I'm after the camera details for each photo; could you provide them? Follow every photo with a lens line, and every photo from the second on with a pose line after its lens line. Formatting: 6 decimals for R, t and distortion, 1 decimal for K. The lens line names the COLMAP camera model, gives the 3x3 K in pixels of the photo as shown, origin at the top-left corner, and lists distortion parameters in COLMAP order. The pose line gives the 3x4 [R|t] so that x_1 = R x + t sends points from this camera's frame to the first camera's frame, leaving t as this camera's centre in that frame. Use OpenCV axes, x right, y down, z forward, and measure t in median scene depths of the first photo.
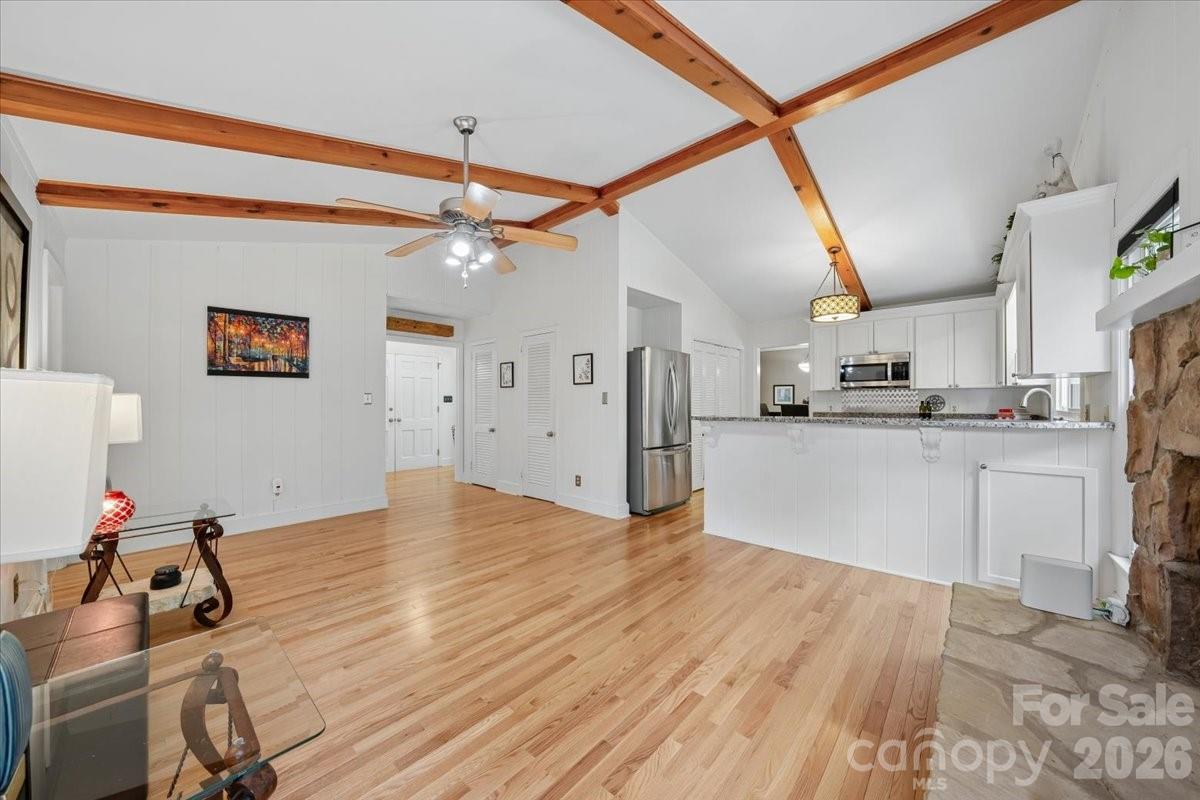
lens RADIAL K [[420.6, 0, 604.2], [0, 420.6, 405.1], [0, 0, 1]] dist [-0.019913, 0.000054]
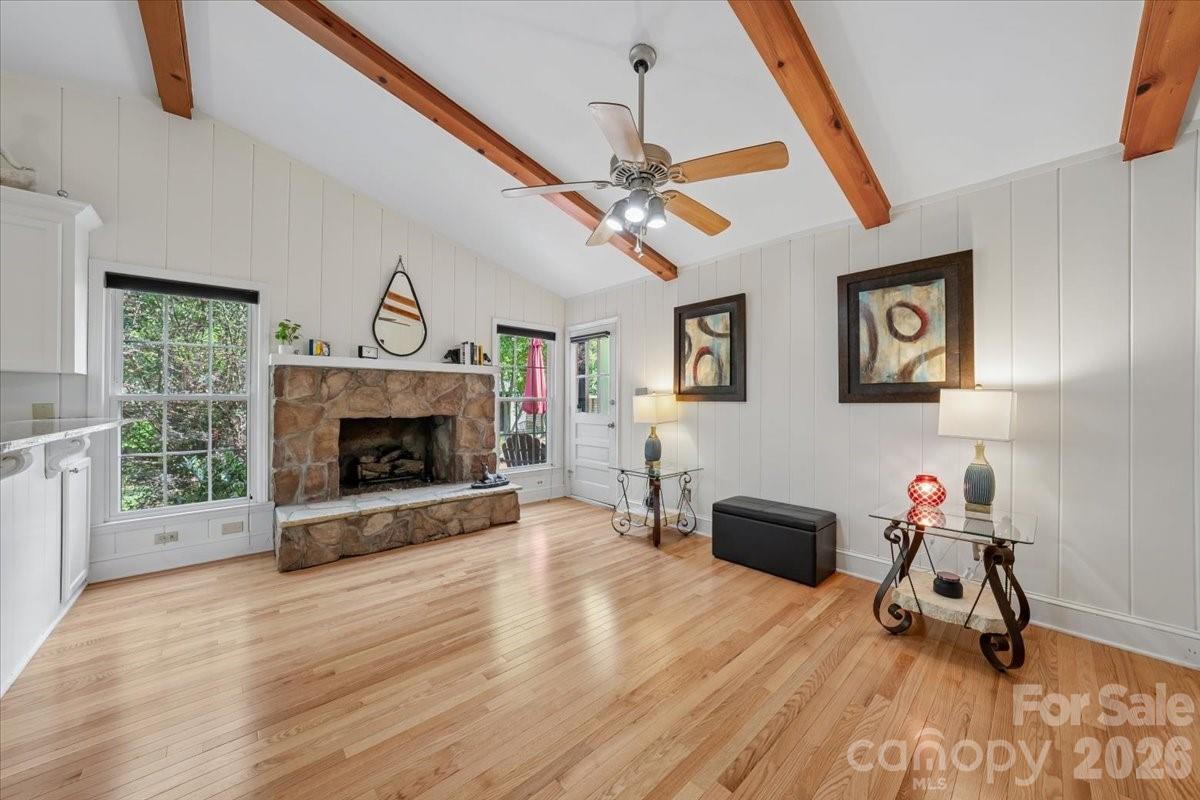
lens RADIAL K [[417.1, 0, 595.2], [0, 417.1, 401.5], [0, 0, 1]] dist [-0.025138, 0.004920]
pose [[-0.993592, 0.002266, 0.113006, -0.183543], [0.002877, 0.999982, 0.005236, -0.002840], [-0.112992, 0.005528, -0.993580, 0.987323]]
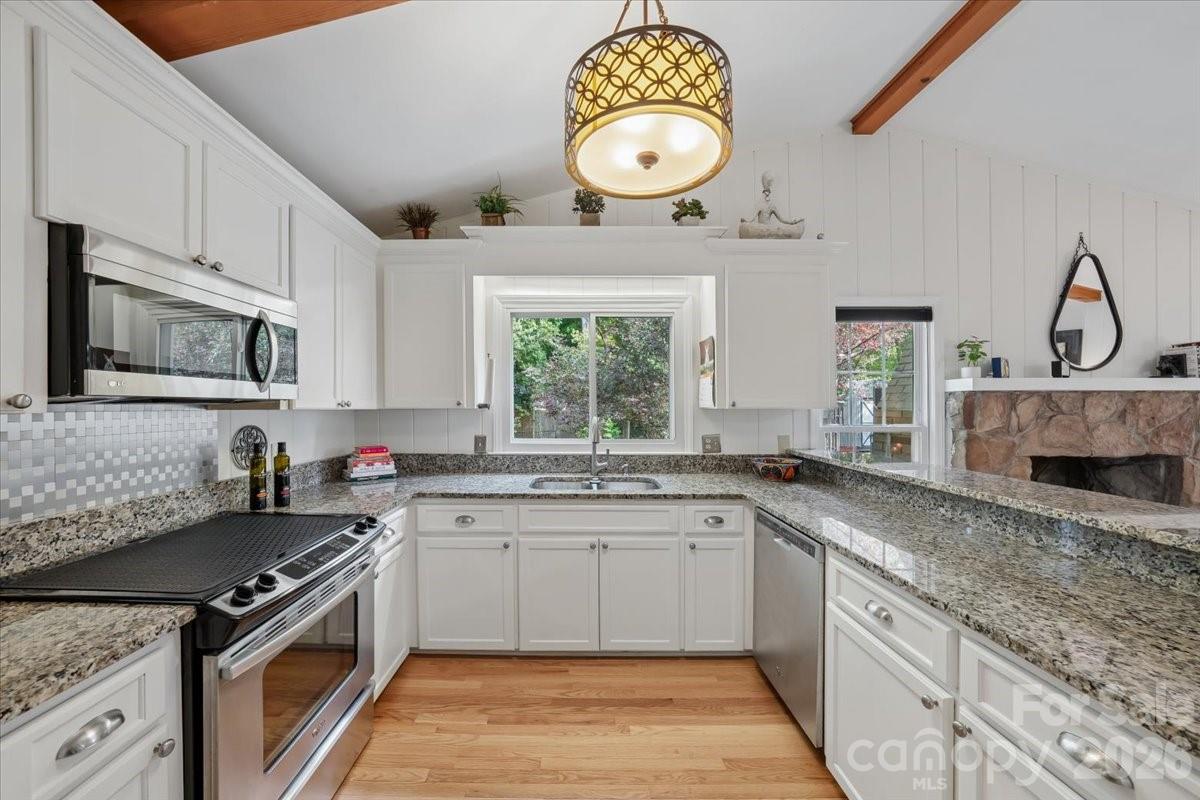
lens RADIAL K [[423.7, 0, 576.0], [0, 423.7, 405.0], [0, 0, 1]] dist [-0.020823, 0.000114]
pose [[-0.657695, 0.003425, 0.753277, 0.366349], [0.004709, 0.999989, -0.000435, -0.046545], [-0.753270, 0.003261, -0.657703, 1.171917]]
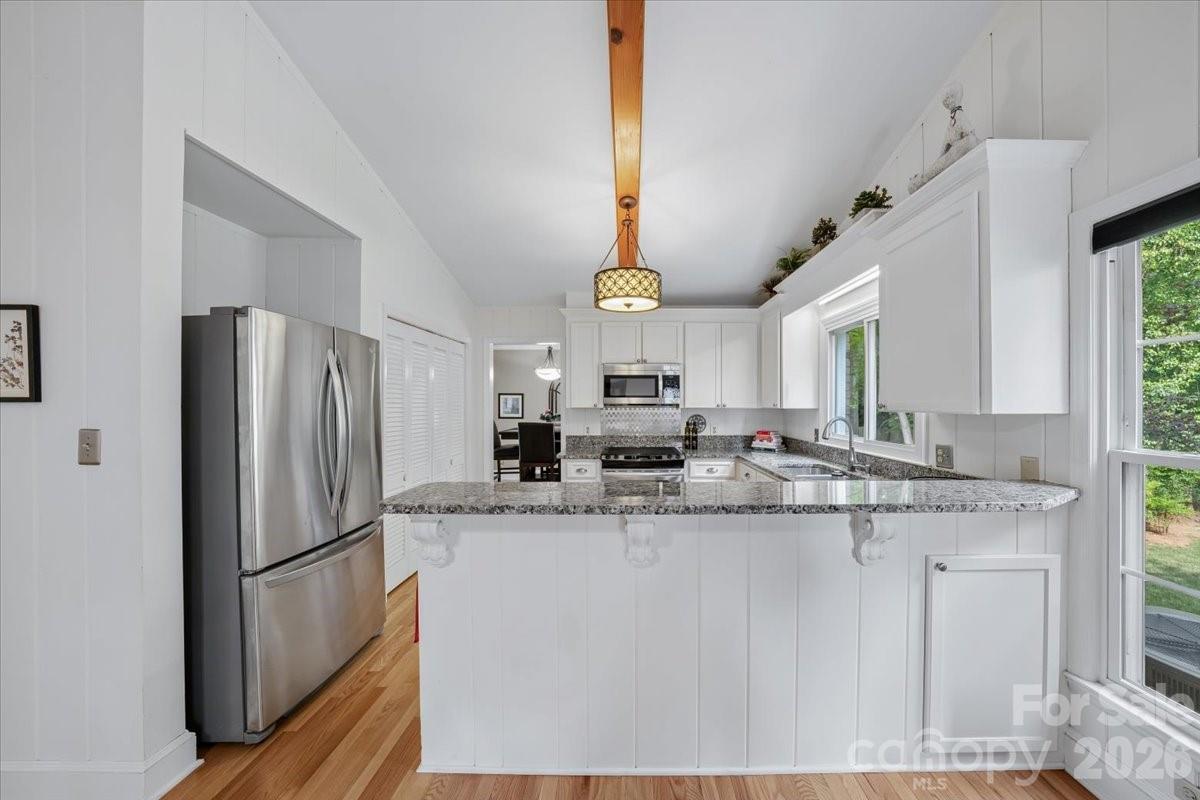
lens RADIAL K [[436.6, 0, 633.9], [0, 436.6, 407.0], [0, 0, 1]] dist [-0.021606, 0.000188]
pose [[0.744915, -0.001112, 0.667158, 0.095629], [0.001147, 0.999999, 0.000387, -0.046159], [-0.667158, 0.000477, 0.744916, 0.461868]]
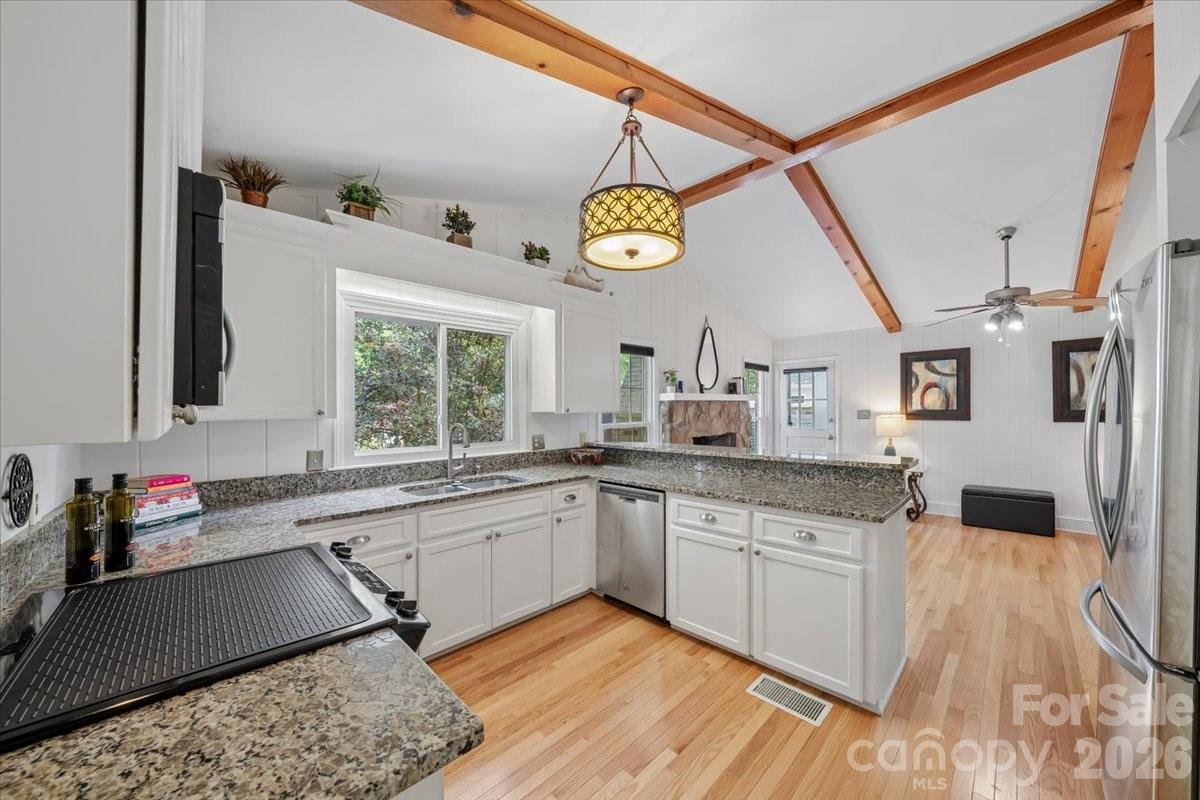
lens RADIAL K [[415.6, 0, 613.1], [0, 415.6, 411.8], [0, 0, 1]] dist [-0.019257, 0.000085]
pose [[-0.997930, 0.016511, 0.062148, 0.524547], [0.017172, 0.999801, 0.010108, -0.049602], [-0.061969, 0.011154, -0.998016, 1.363609]]
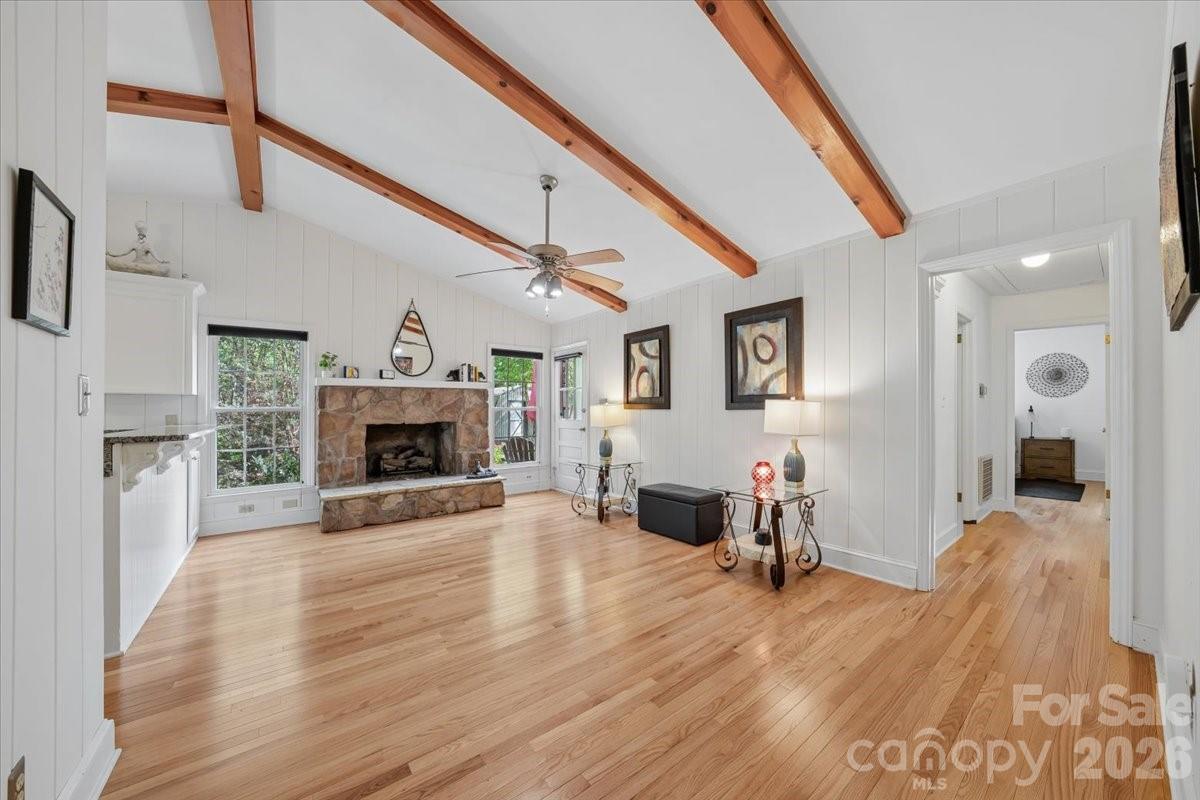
lens RADIAL K [[420.6, 0, 604.2], [0, 420.6, 405.1], [0, 0, 1]] dist [-0.019913, 0.000054]
pose [[-0.983720, 0.012634, 0.179261, -0.396195], [0.011948, 0.999917, -0.004905, -0.004746], [-0.179308, -0.002683, -0.983789, 1.195115]]
